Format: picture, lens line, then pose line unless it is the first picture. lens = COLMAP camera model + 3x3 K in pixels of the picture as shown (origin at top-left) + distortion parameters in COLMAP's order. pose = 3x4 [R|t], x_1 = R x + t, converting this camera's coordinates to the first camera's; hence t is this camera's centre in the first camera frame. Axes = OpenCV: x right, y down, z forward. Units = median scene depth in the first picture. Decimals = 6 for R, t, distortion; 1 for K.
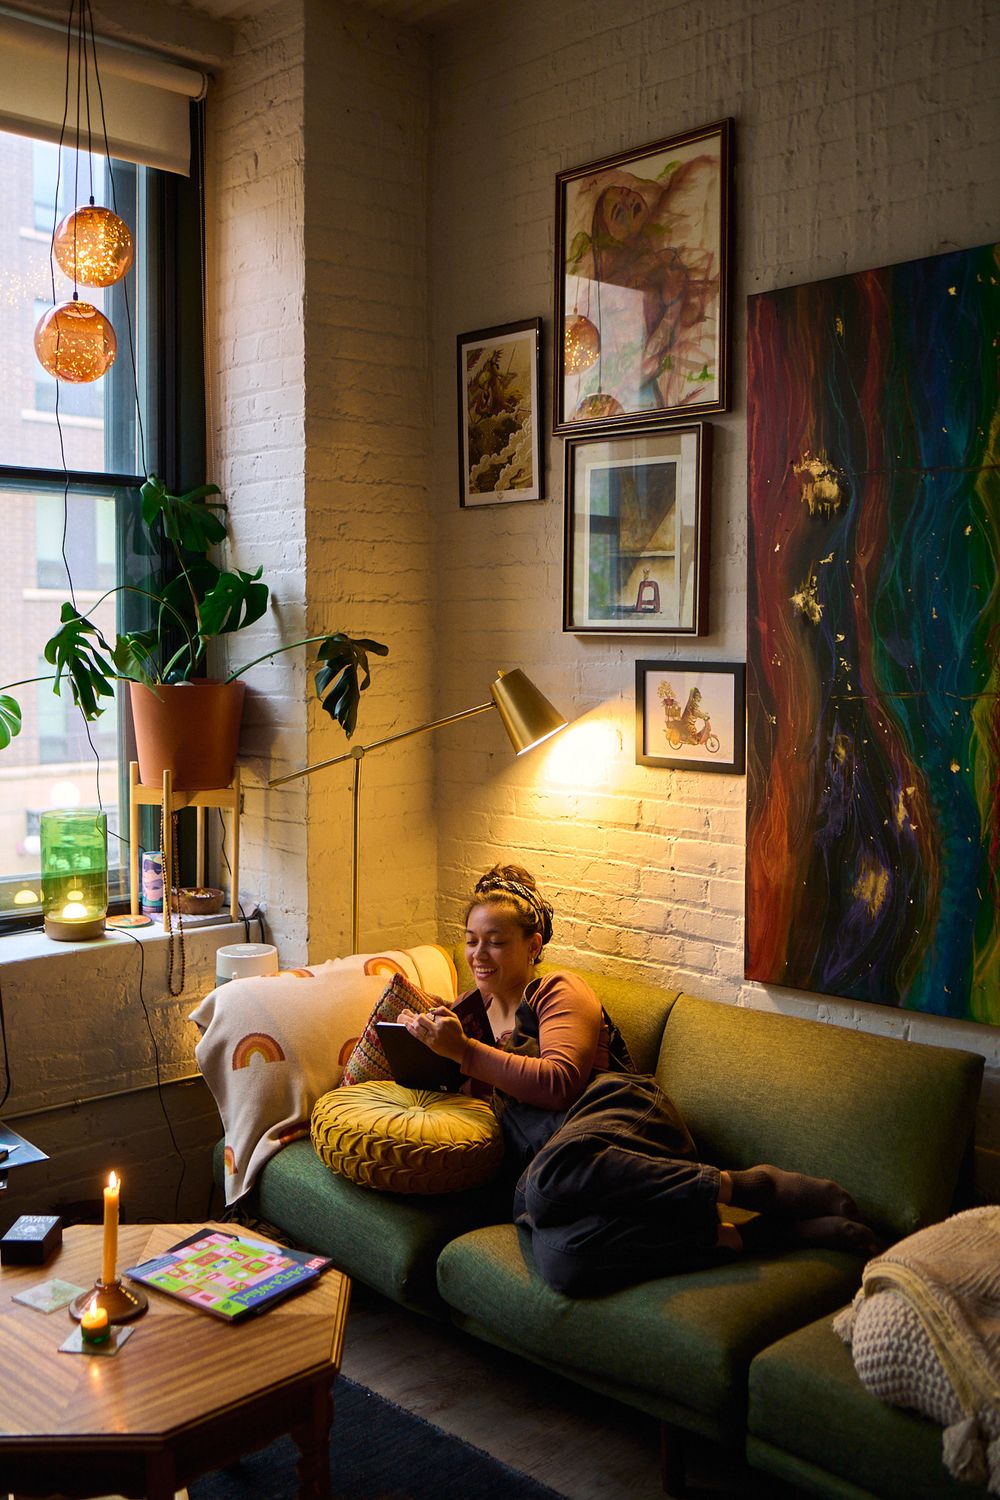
lens RADIAL K [[1498.8, 0, 470.5], [0, 1498.8, 749.5], [0, 0, 1]] dist [-0.048283, 0.080775]
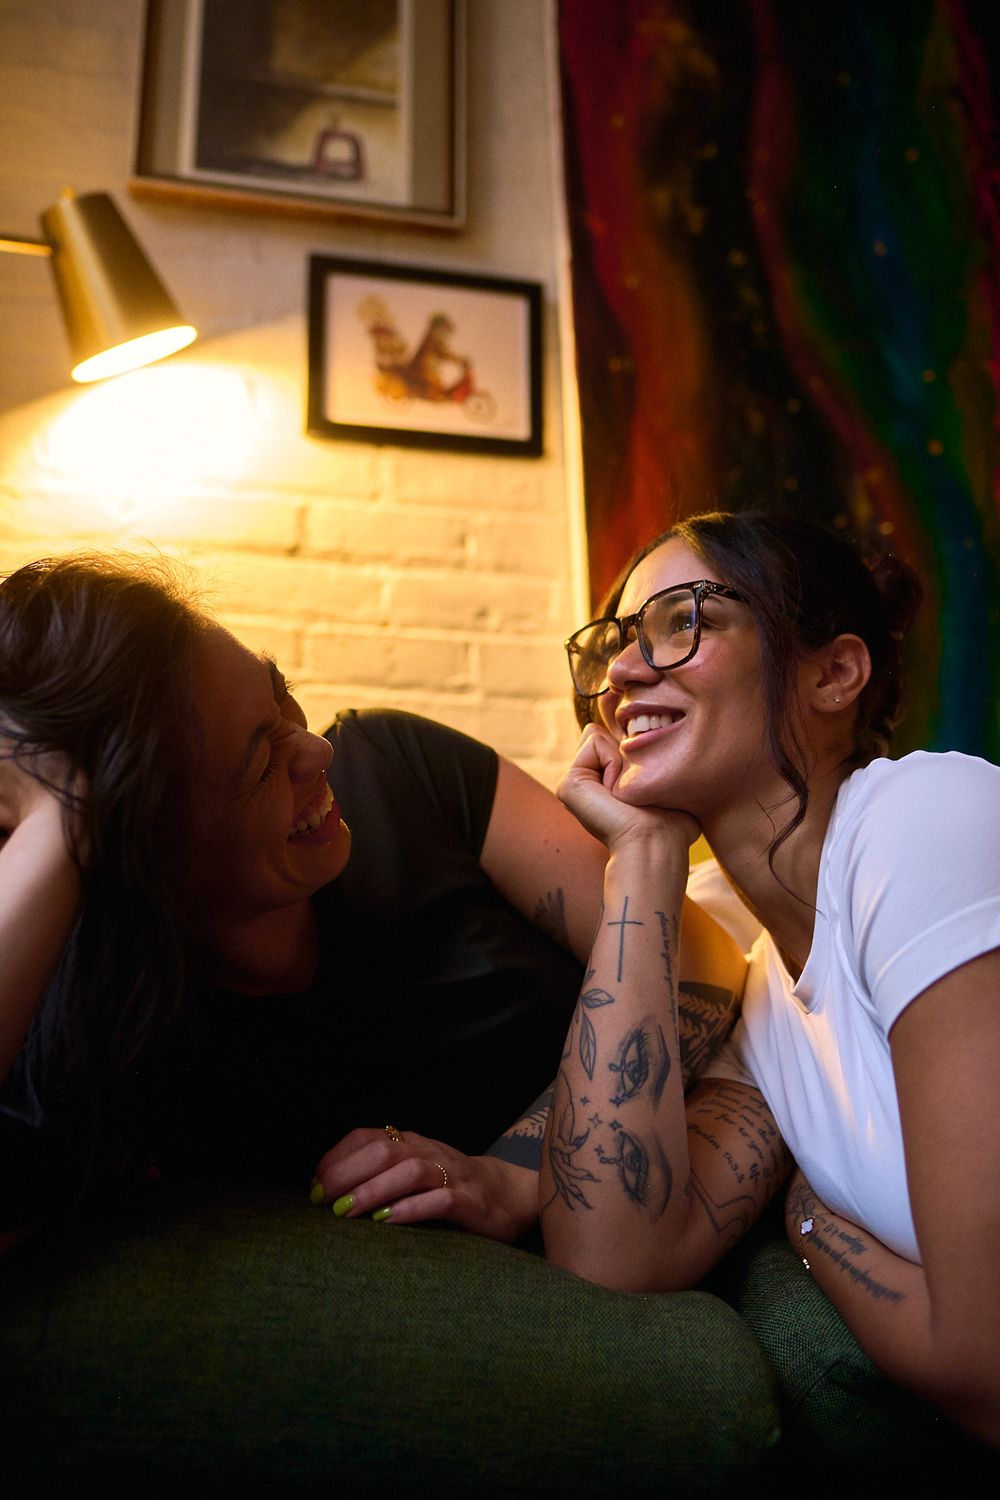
lens RADIAL K [[1498.8, 0, 470.5], [0, 1498.8, 749.5], [0, 0, 1]] dist [-0.048283, 0.080775]
pose [[0.505237, 0.211035, 0.836780, -0.285226], [0.075475, 0.955118, -0.286450, 0.282893], [-0.859674, 0.207881, 0.466633, 0.777178]]
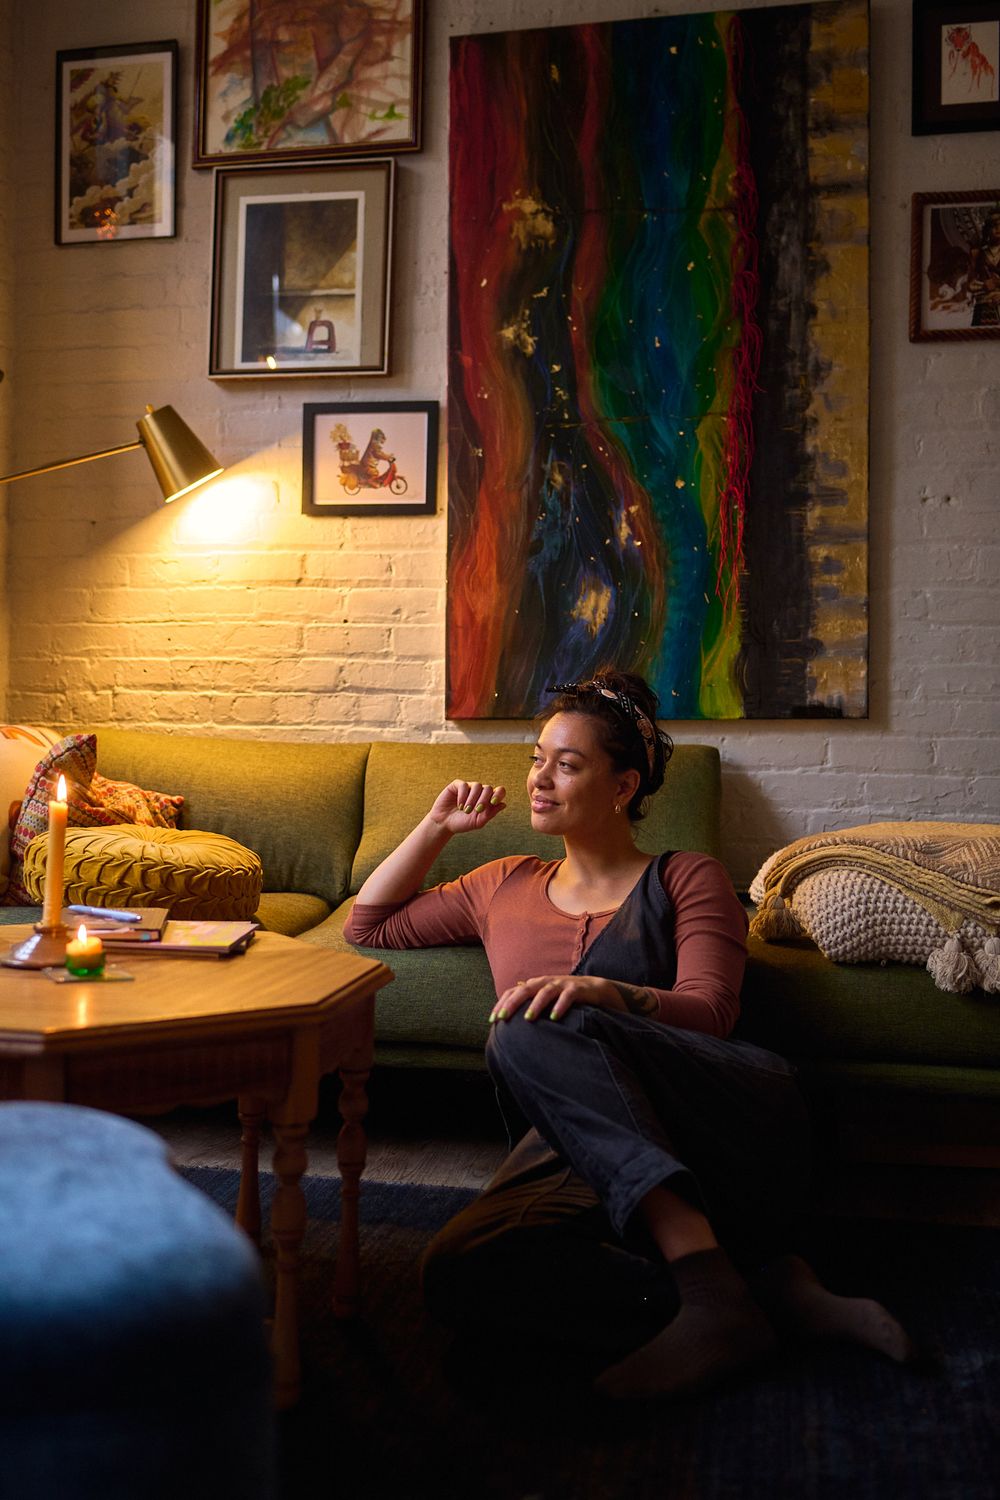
lens RADIAL K [[1498.8, 0, 470.5], [0, 1498.8, 749.5], [0, 0, 1]] dist [-0.048283, 0.080775]
pose [[0.823646, 0.012801, 0.566960, -0.354673], [0.023272, 0.998140, -0.056345, 0.226585], [-0.566627, 0.059602, 0.821816, 0.184487]]
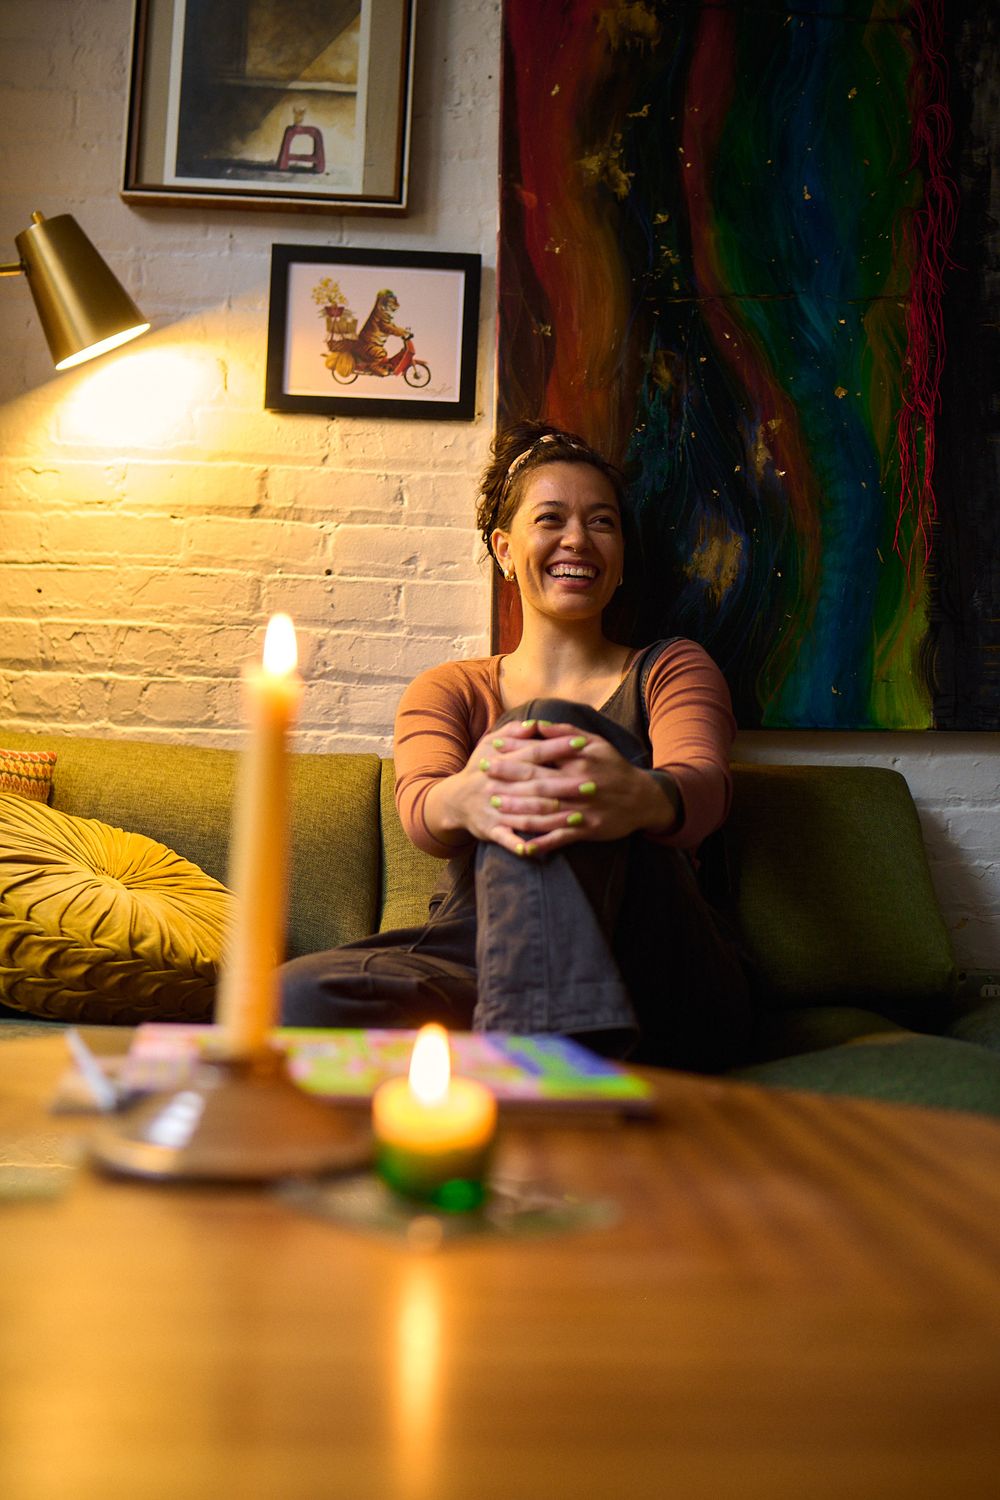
lens RADIAL K [[1498.8, 0, 470.5], [0, 1498.8, 749.5], [0, 0, 1]] dist [-0.048283, 0.080775]
pose [[0.671674, 0.078952, 0.736628, -0.293383], [0.021668, 0.991786, -0.126058, 0.243982], [-0.740530, 0.100631, 0.664447, 0.572957]]
